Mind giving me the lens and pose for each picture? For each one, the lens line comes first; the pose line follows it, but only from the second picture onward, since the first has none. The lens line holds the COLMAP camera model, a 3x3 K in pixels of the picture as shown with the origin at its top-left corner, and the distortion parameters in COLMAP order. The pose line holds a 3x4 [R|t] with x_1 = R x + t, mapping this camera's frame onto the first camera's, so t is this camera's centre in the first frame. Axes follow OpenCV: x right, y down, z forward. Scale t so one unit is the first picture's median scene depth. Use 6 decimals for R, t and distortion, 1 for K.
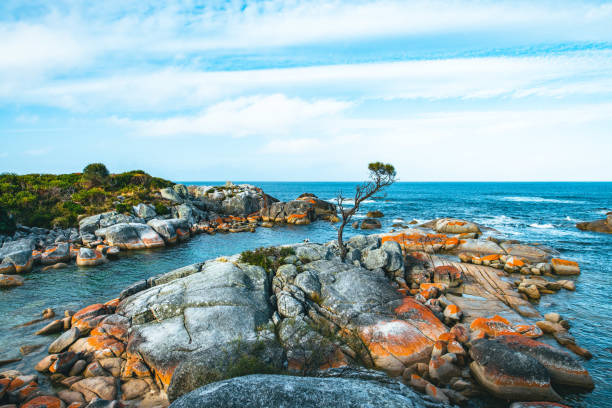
lens RADIAL K [[365.5, 0, 313.2], [0, 365.5, 207.2], [0, 0, 1]] dist [0.015227, -0.001472]
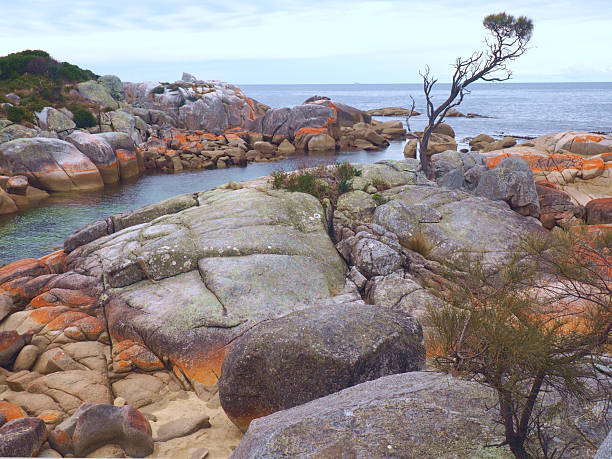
lens RADIAL K [[580.4, 0, 306.0], [0, 580.4, 229.5], [0, 0, 1]] dist [-0.008157, -0.001861]
pose [[0.999653, -0.004373, 0.025977, -0.186762], [0.000215, 0.987448, 0.157944, 0.080334], [-0.026341, -0.157884, 0.987106, 0.110275]]
